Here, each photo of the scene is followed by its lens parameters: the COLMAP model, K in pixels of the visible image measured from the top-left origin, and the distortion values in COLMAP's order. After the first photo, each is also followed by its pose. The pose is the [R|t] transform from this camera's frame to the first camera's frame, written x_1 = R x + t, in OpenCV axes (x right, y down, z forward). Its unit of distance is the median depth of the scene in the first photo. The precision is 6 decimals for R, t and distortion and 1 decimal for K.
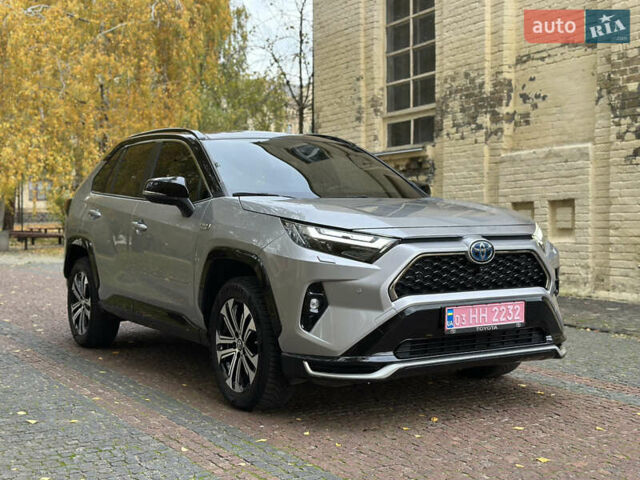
lens RADIAL K [[880.7, 0, 320.0], [0, 880.7, 240.0], [0, 0, 1]] dist [0.111607, -0.028179]
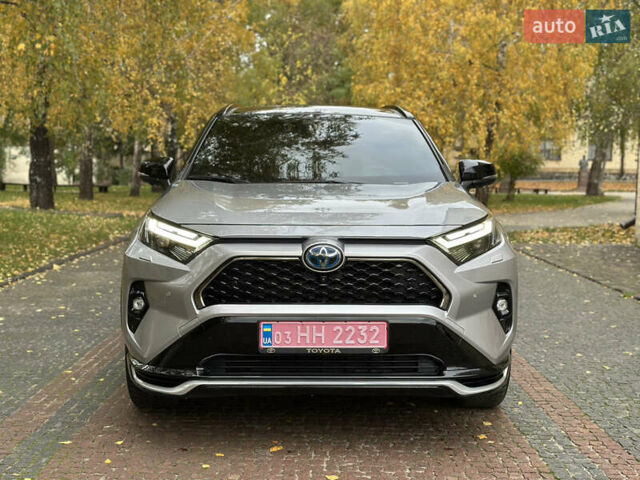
lens RADIAL K [[880.7, 0, 320.0], [0, 880.7, 240.0], [0, 0, 1]] dist [0.111607, -0.028179]
pose [[0.862580, 0.054371, -0.502991, 0.602752], [-0.029939, 0.997952, 0.056531, -0.050551], [0.505034, -0.033704, 0.862441, 0.296461]]
